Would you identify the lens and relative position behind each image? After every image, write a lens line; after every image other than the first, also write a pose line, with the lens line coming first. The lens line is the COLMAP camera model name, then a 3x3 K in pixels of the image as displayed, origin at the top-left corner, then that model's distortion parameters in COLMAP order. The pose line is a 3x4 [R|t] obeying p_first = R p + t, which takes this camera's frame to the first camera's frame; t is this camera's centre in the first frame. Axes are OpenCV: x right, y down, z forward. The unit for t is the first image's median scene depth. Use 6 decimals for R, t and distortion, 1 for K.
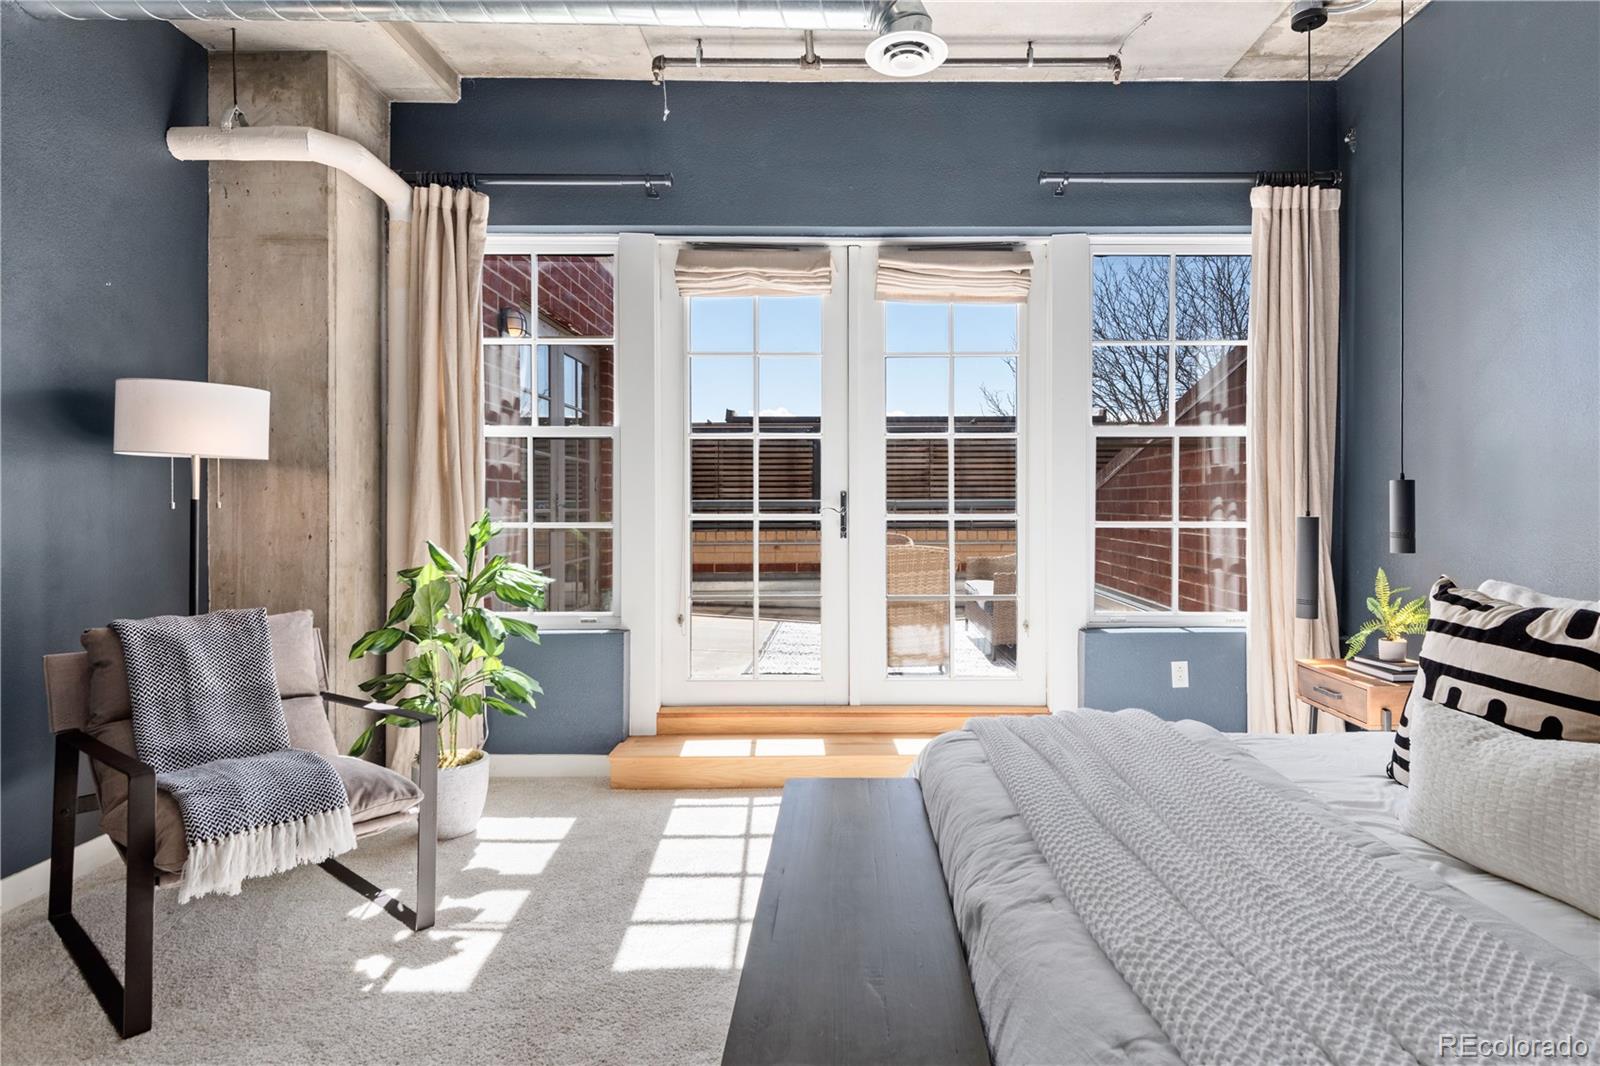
lens RADIAL K [[849.0, 0, 797.0], [0, 849.0, 505.9], [0, 0, 1]] dist [0.023891, -0.001356]
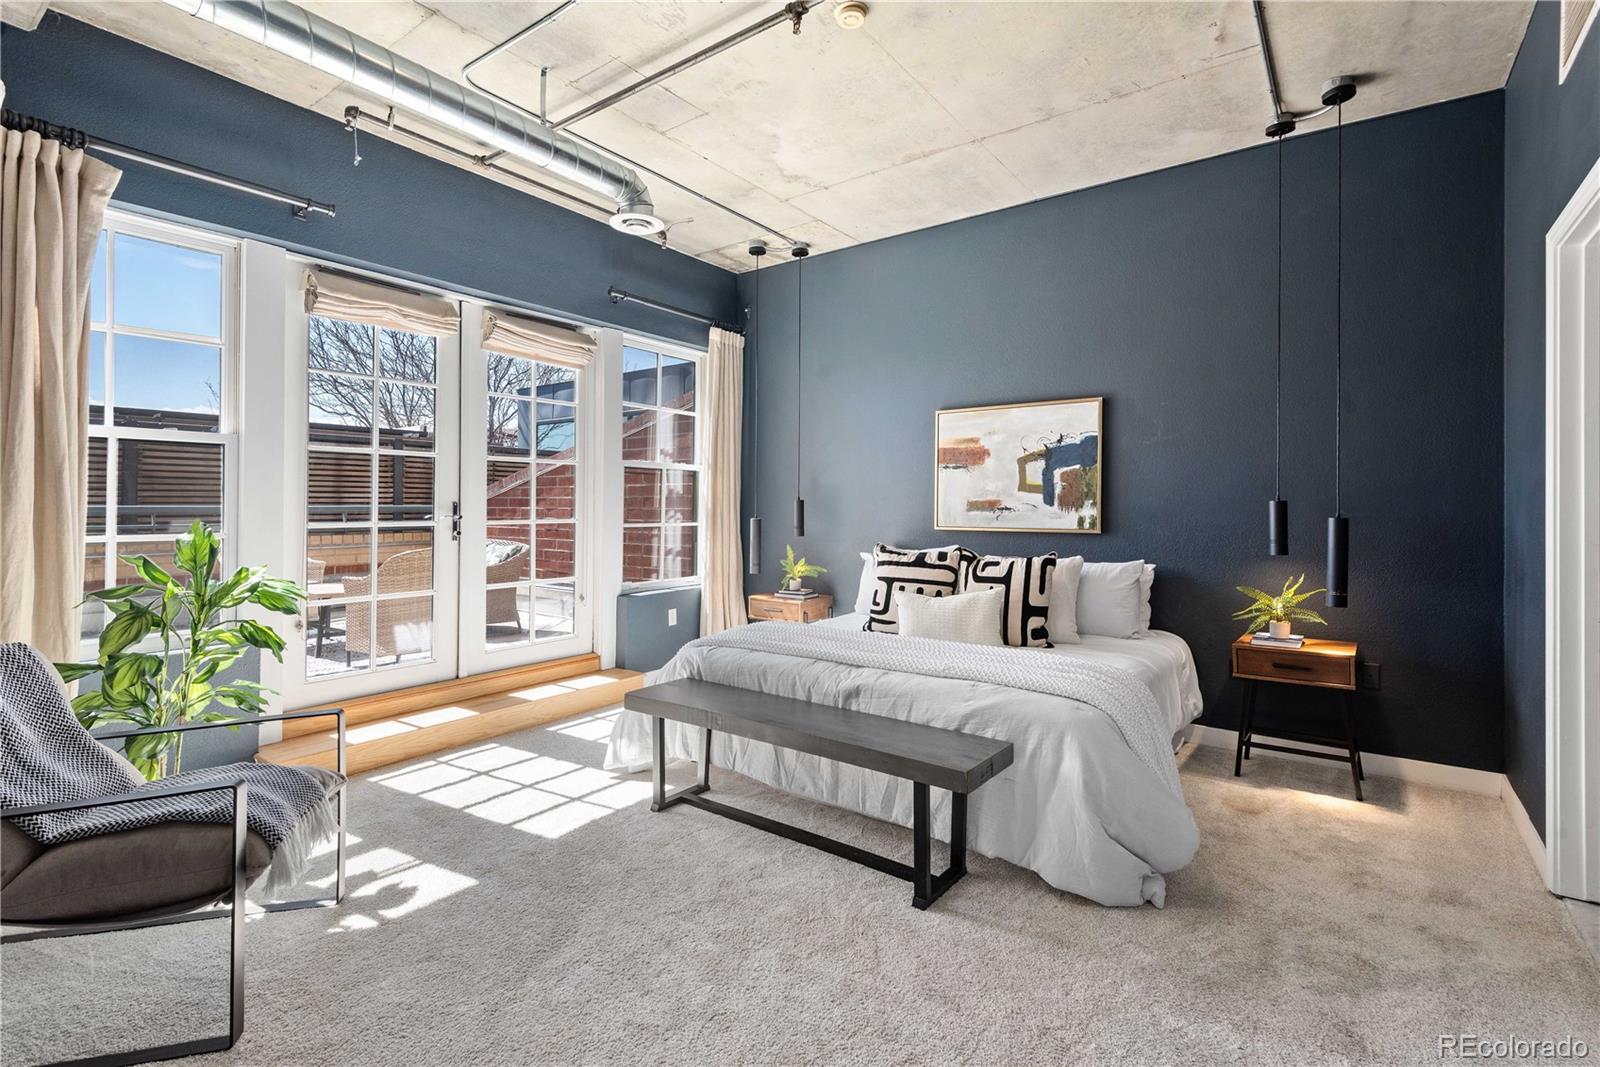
lens RADIAL K [[743.8, 0, 800.2], [0, 743.8, 519.1], [0, 0, 1]] dist [0.015158, -0.006829]
pose [[0.601616, -0.010935, 0.798711, -0.558398], [0.000109, 0.999907, 0.013607, -0.007544], [-0.798786, -0.008099, 0.601561, -0.039456]]
